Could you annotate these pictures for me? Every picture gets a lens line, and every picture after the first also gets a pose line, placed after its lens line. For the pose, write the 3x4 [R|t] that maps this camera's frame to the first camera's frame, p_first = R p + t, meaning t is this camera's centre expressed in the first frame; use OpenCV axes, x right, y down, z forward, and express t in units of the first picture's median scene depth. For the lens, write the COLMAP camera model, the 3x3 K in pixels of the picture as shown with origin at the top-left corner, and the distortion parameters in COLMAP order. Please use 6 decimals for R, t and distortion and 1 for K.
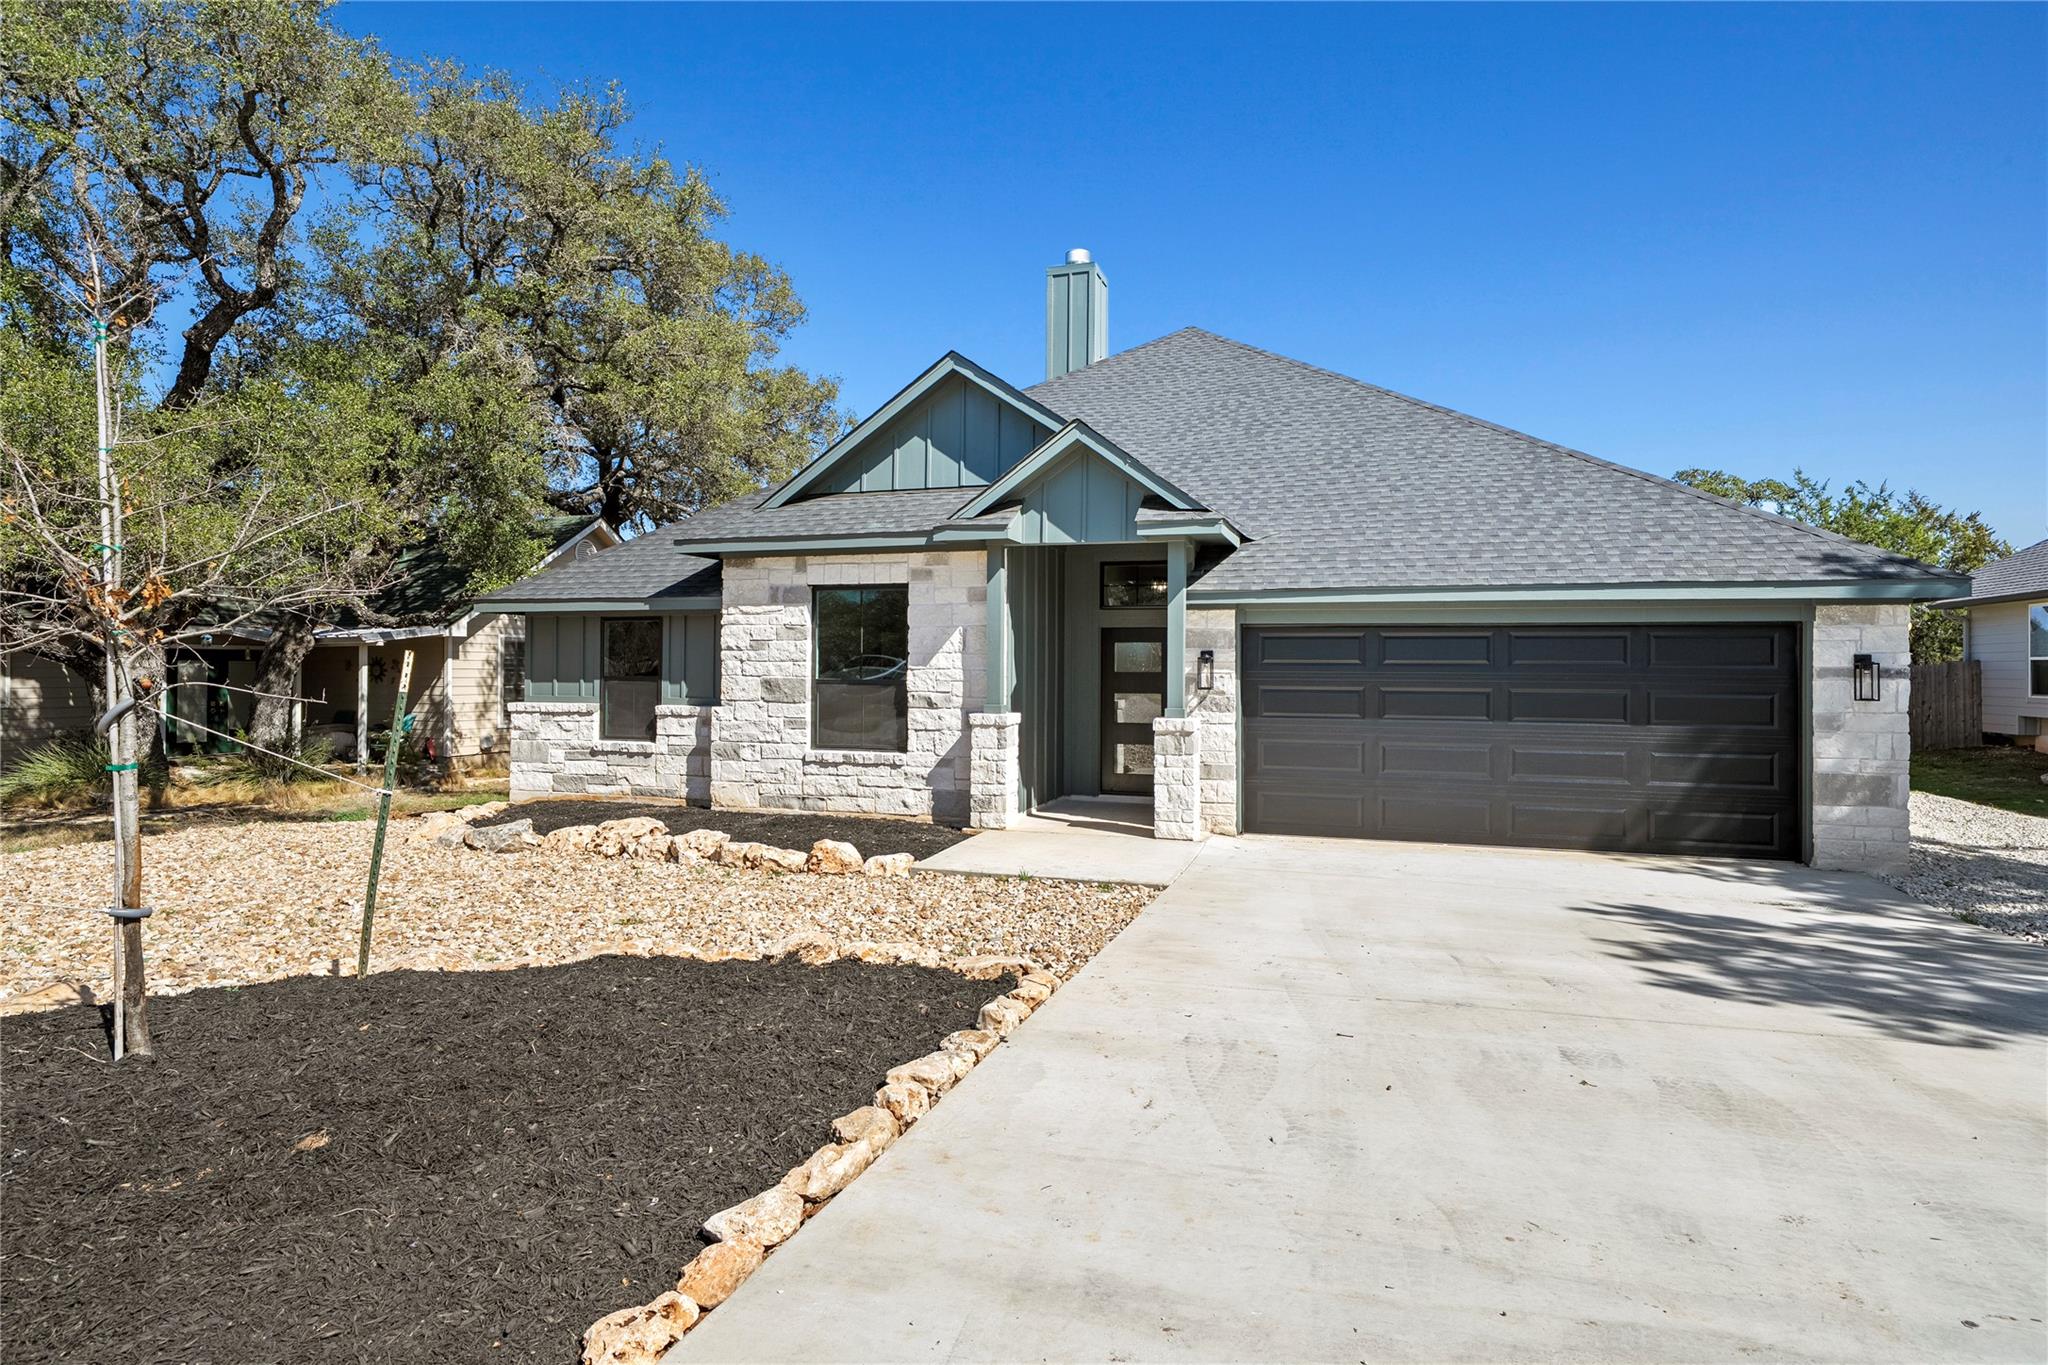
lens RADIAL K [[1064.3, 0, 1029.4], [0, 1064.3, 672.8], [0, 0, 1]] dist [0.005359, -0.001156]
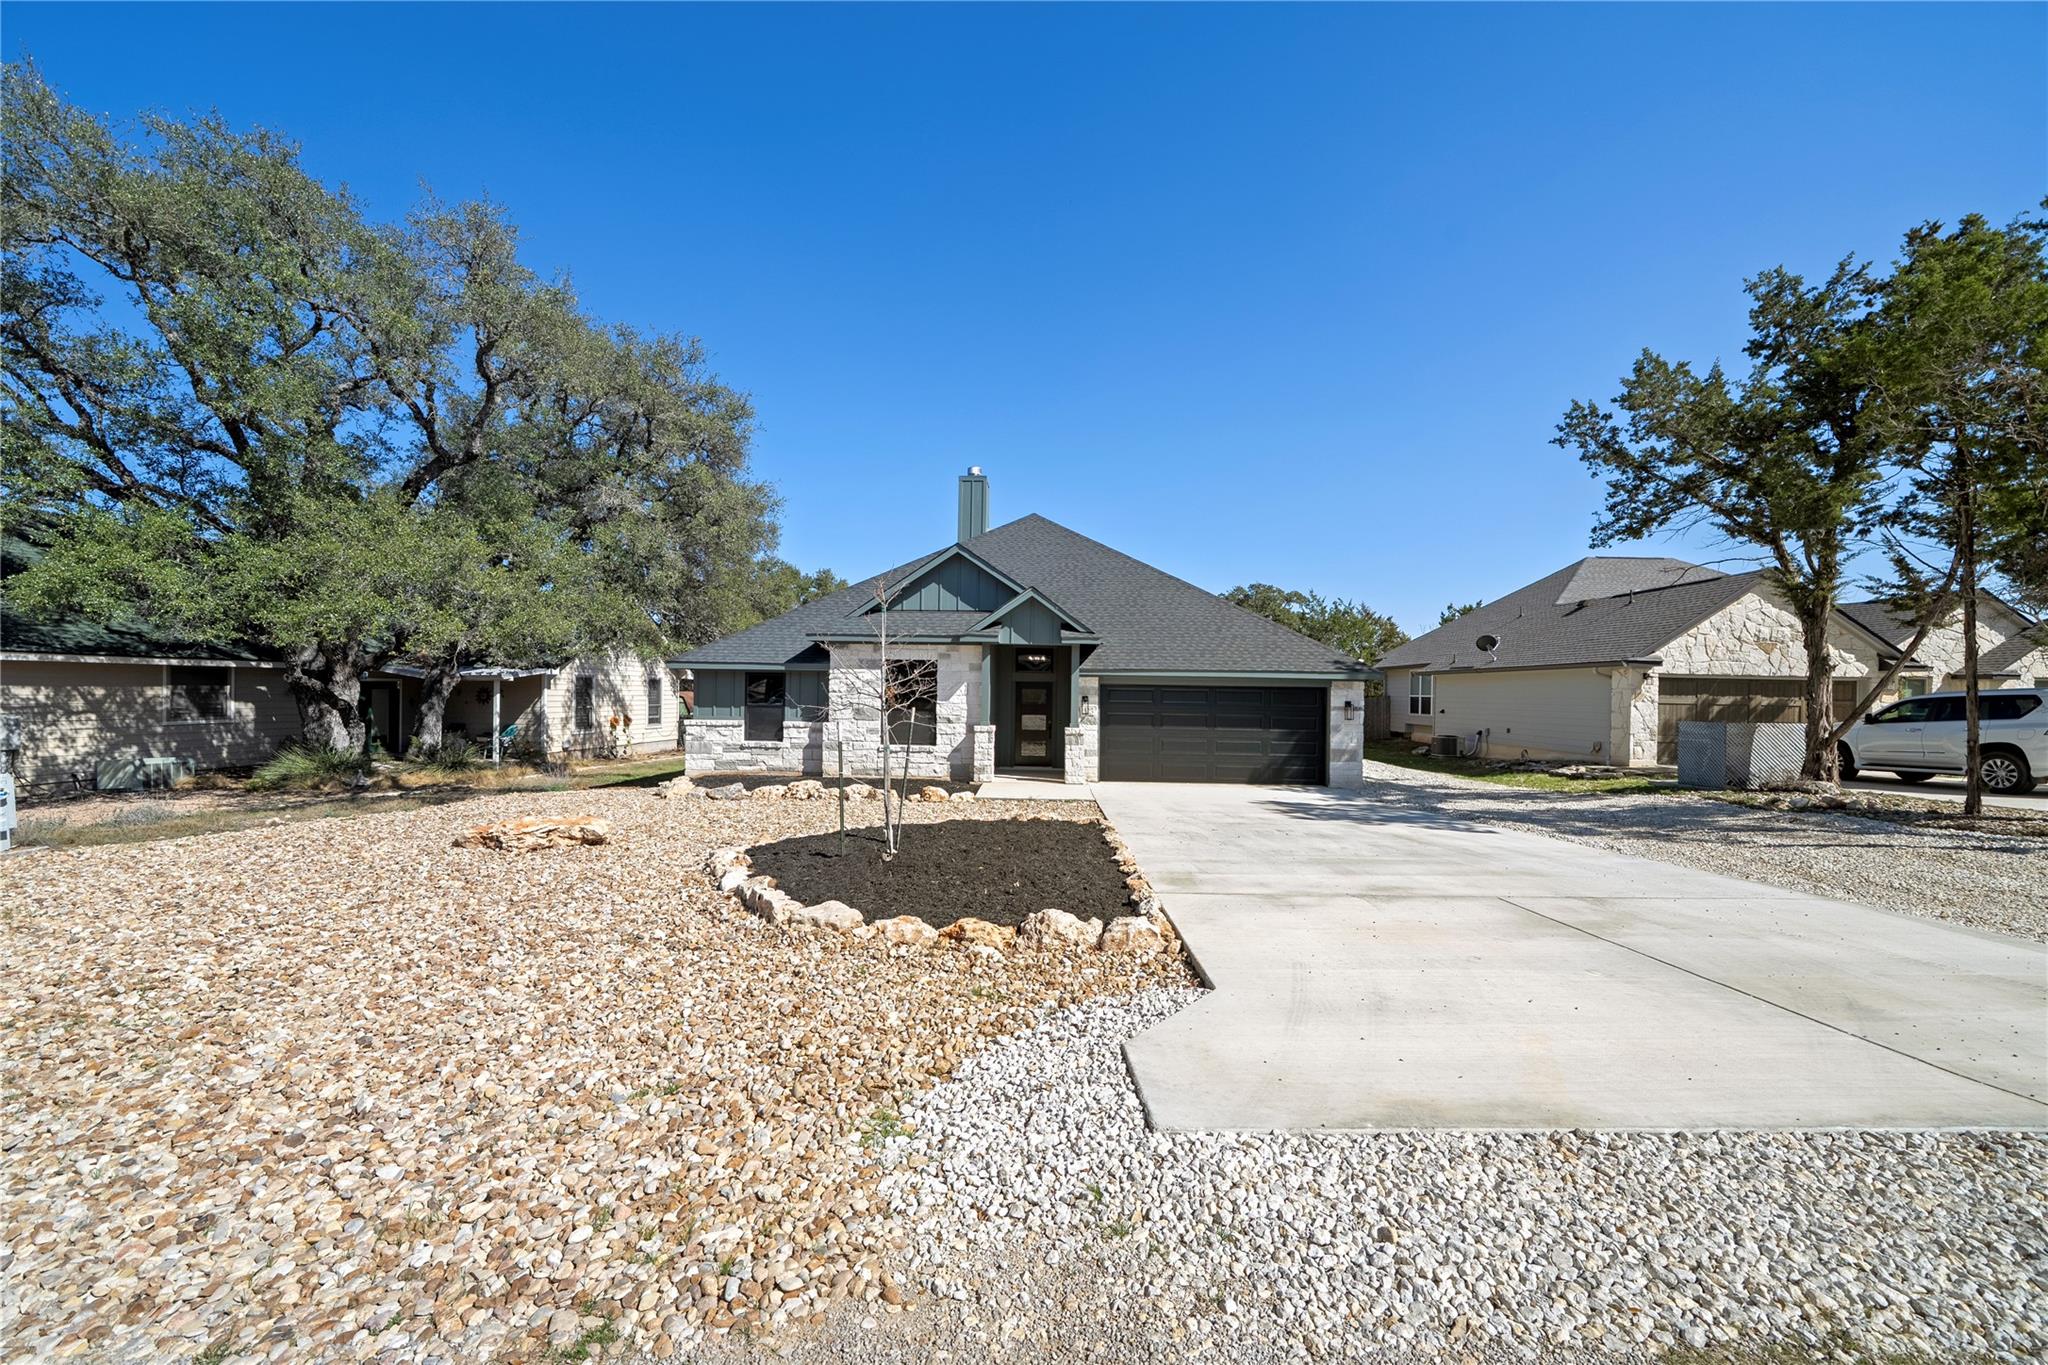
lens RADIAL K [[756.9, 0, 1016.9], [0, 756.9, 699.1], [0, 0, 1]] dist [-0.001193, -0.000002]
pose [[0.965085, 0.005312, 0.261883, -0.338575], [-0.008020, 0.999925, 0.009275, -0.025528], [-0.261814, -0.011051, 0.965055, -0.398405]]
